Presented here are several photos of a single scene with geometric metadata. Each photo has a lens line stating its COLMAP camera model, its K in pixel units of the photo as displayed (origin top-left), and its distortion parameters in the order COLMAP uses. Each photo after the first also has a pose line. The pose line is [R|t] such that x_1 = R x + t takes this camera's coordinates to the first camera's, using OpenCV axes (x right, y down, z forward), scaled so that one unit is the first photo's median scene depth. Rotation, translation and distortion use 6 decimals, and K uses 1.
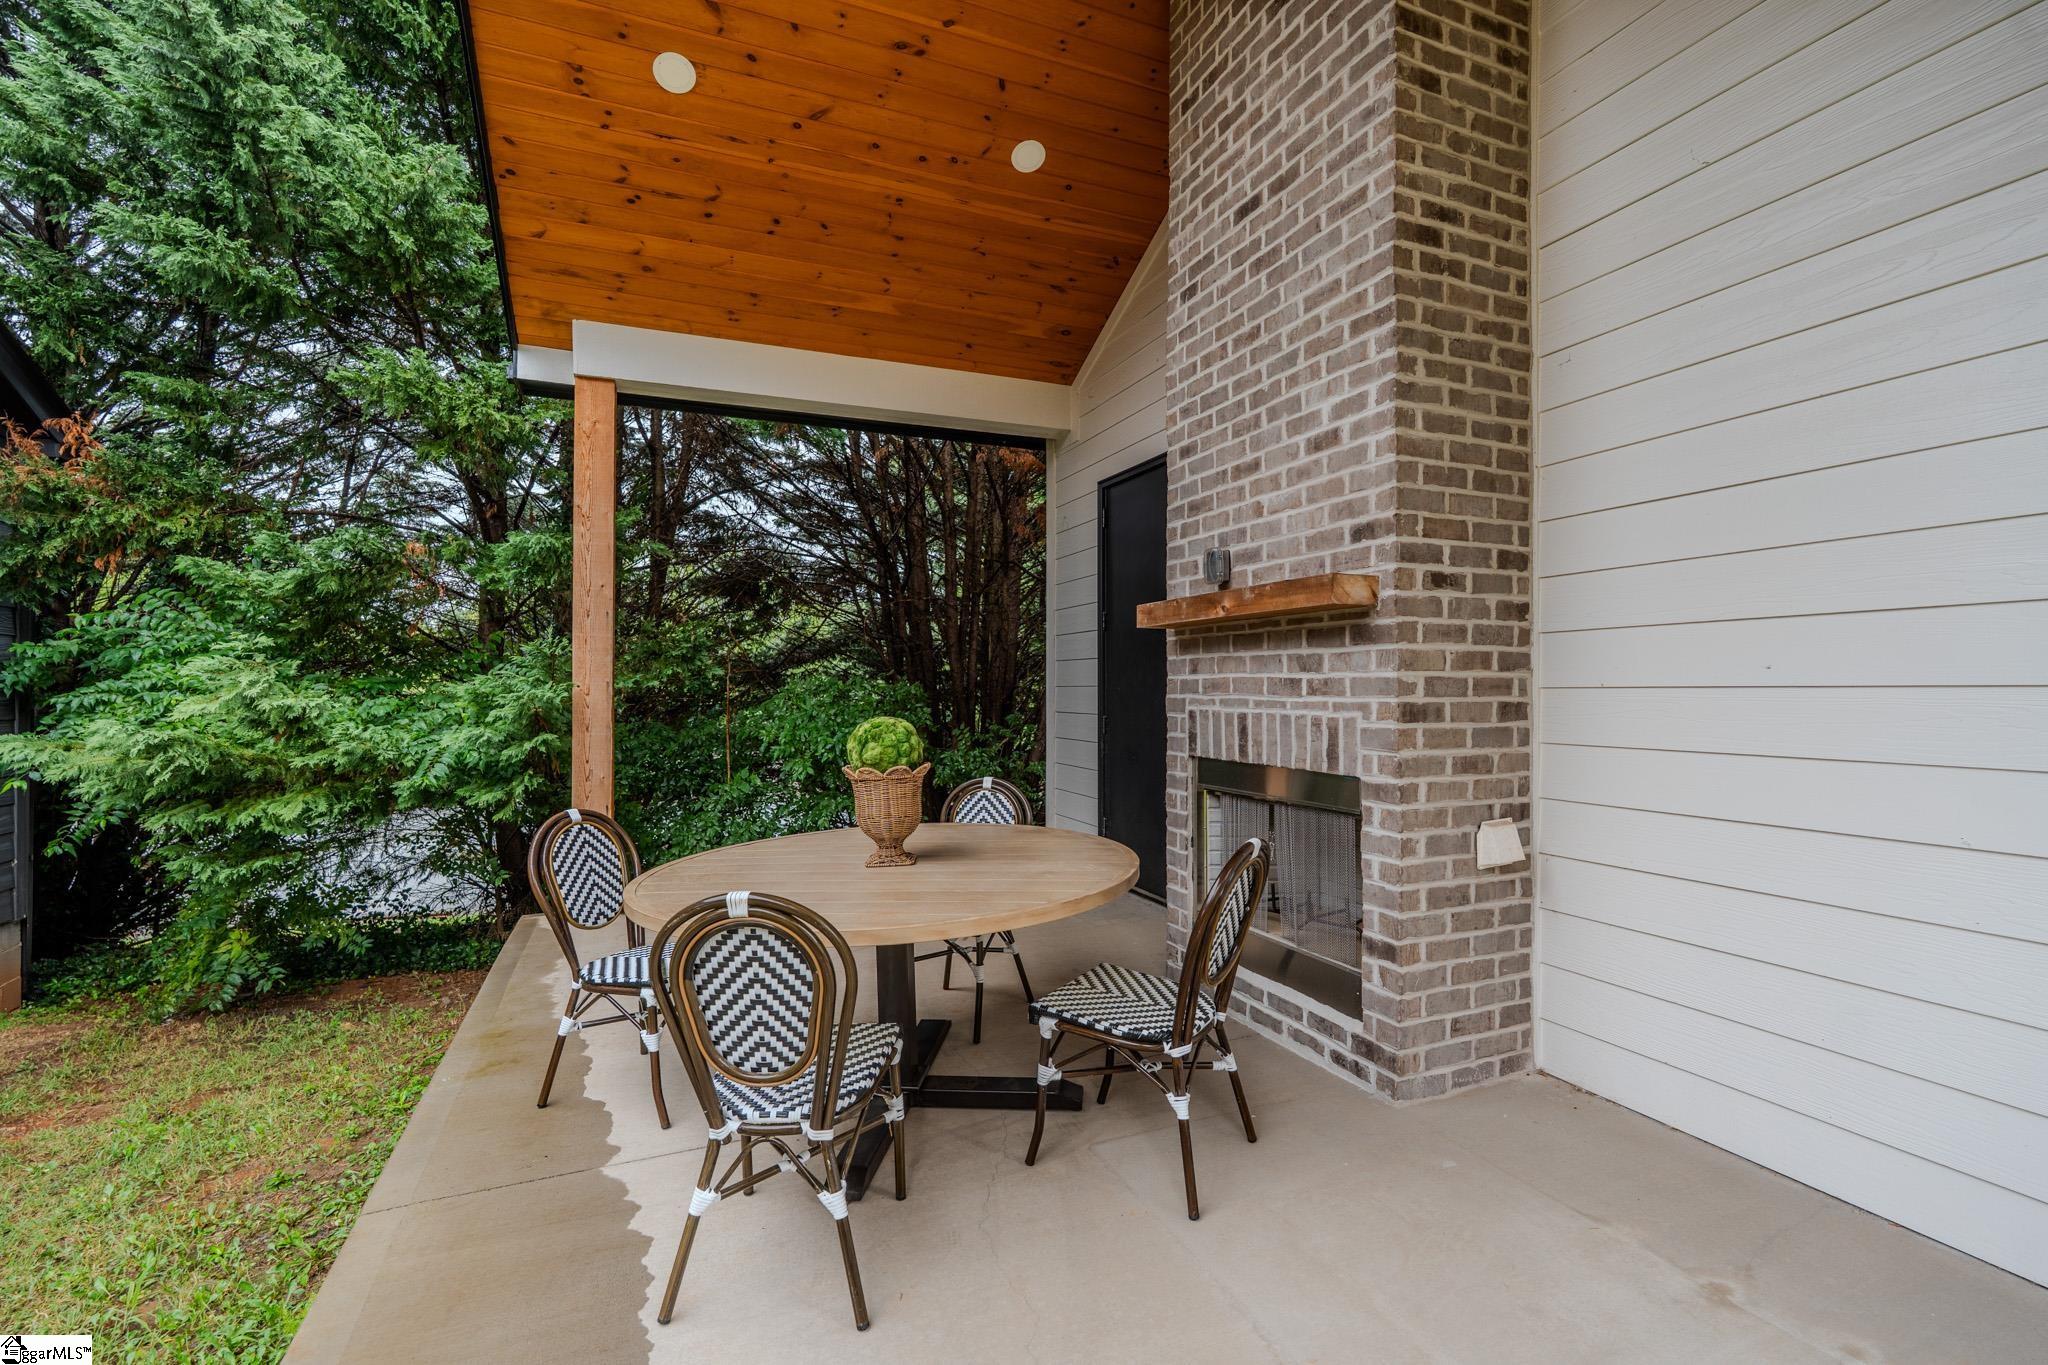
lens RADIAL K [[898.8, 0, 1022.2], [0, 898.8, 687.0], [0, 0, 1]] dist [-0.005651, 0.000905]
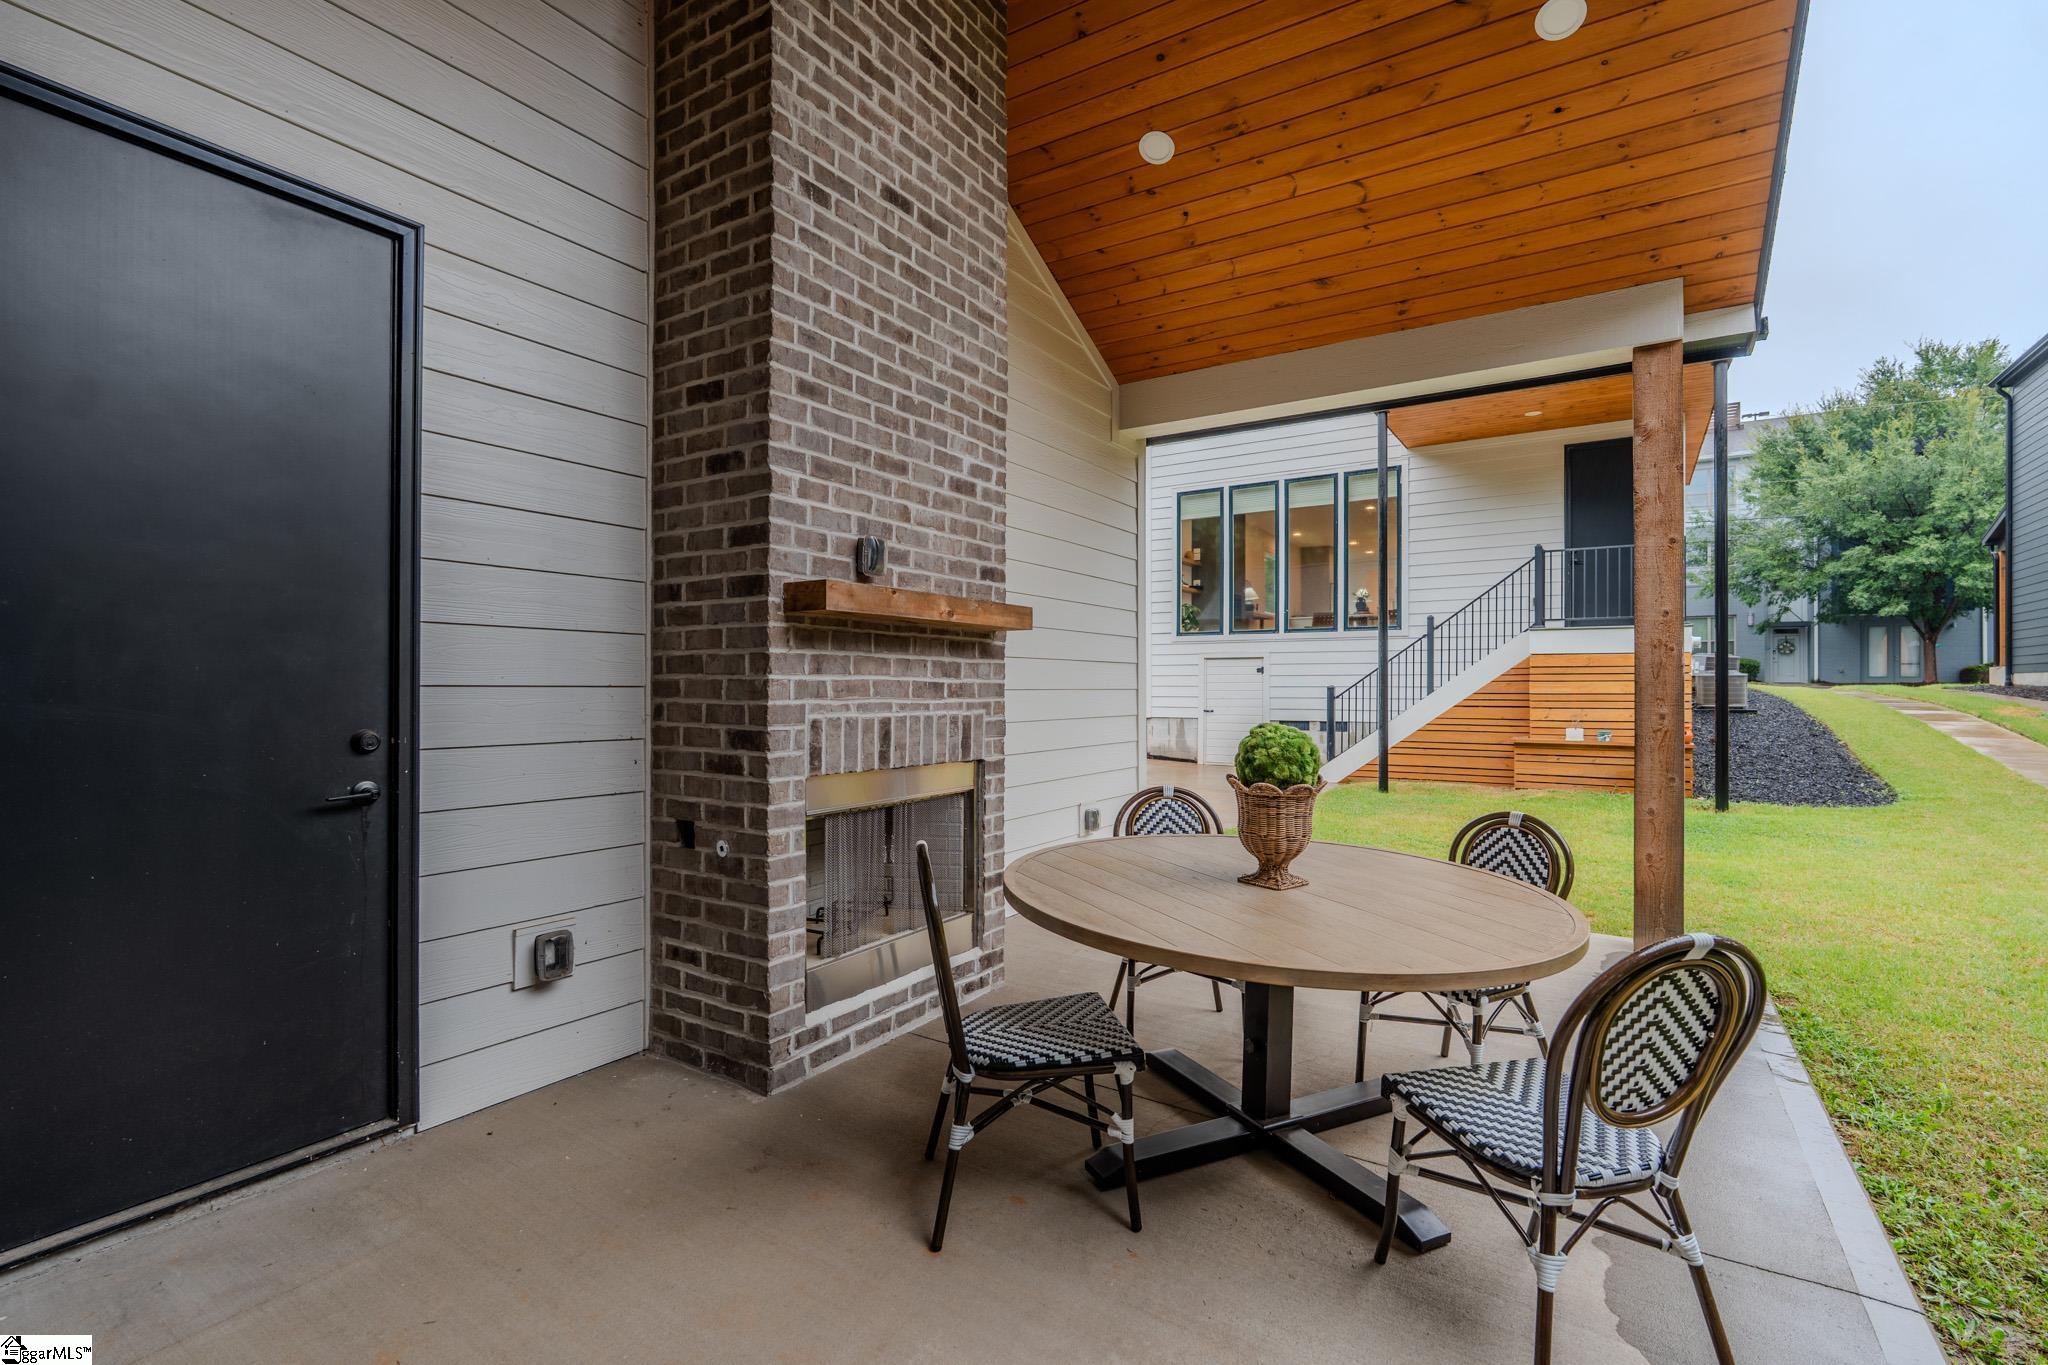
lens RADIAL K [[898.8, 0, 1026.9], [0, 898.8, 682.4], [0, 0, 1]] dist [-0.005651, 0.000905]
pose [[-0.550284, 0.000054, 0.834977, -0.650139], [-0.006829, 0.999966, -0.004565, -0.005202], [-0.834949, -0.008214, -0.550266, 1.434816]]
